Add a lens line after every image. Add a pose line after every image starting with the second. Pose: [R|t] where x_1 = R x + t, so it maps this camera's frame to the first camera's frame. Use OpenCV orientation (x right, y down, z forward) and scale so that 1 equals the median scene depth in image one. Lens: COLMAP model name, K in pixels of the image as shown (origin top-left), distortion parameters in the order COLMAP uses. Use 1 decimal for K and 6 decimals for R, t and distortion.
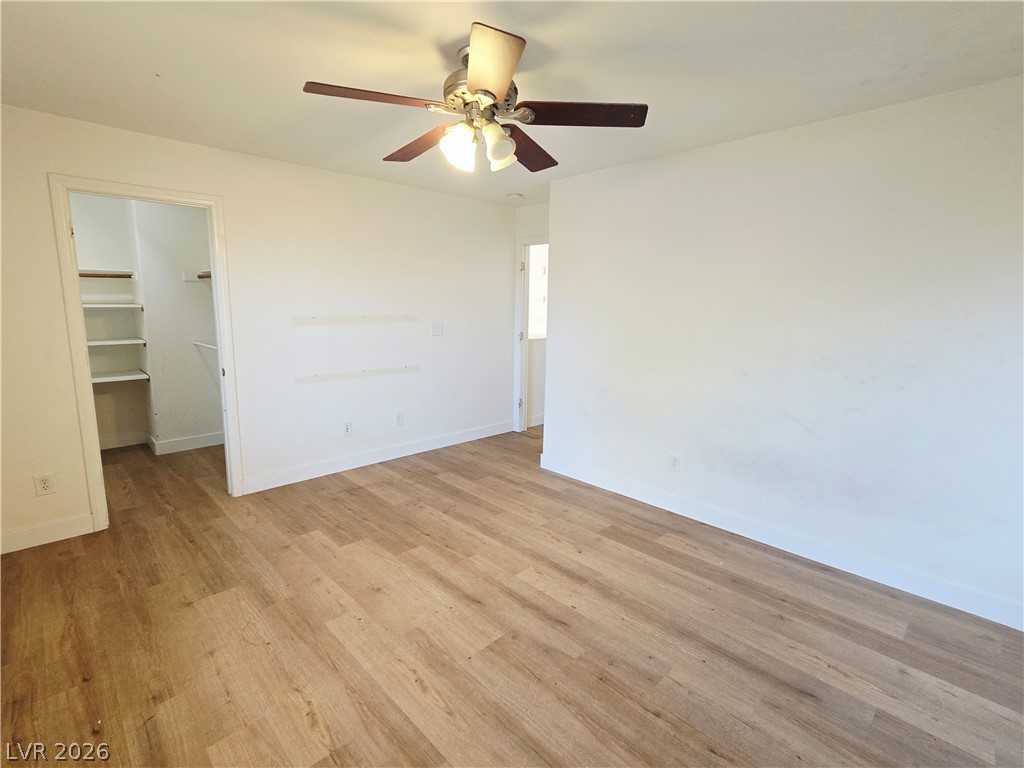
lens RADIAL K [[485.9, 0, 518.0], [0, 485.9, 373.9], [0, 0, 1]] dist [0.000307, 0.000350]
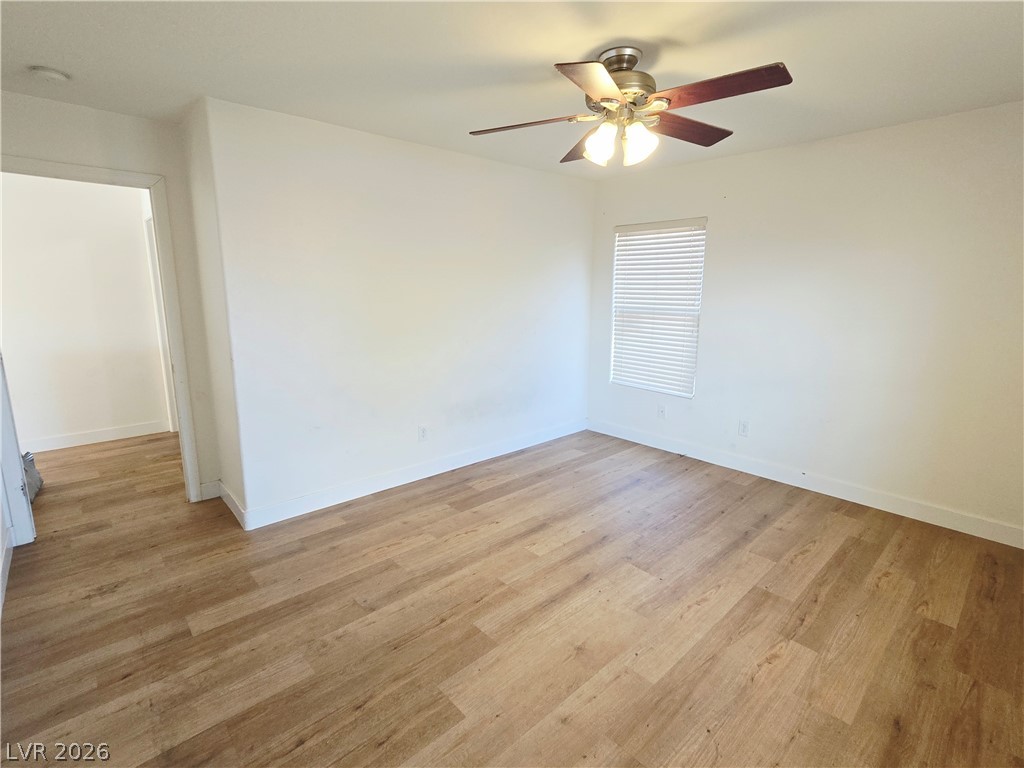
lens RADIAL K [[485.9, 0, 518.0], [0, 485.9, 373.9], [0, 0, 1]] dist [0.000307, 0.000350]
pose [[0.038244, -0.191002, 0.980844, -0.849394], [0.144047, 0.972364, 0.183734, -0.136238], [-0.988832, 0.134261, 0.064700, 0.844824]]
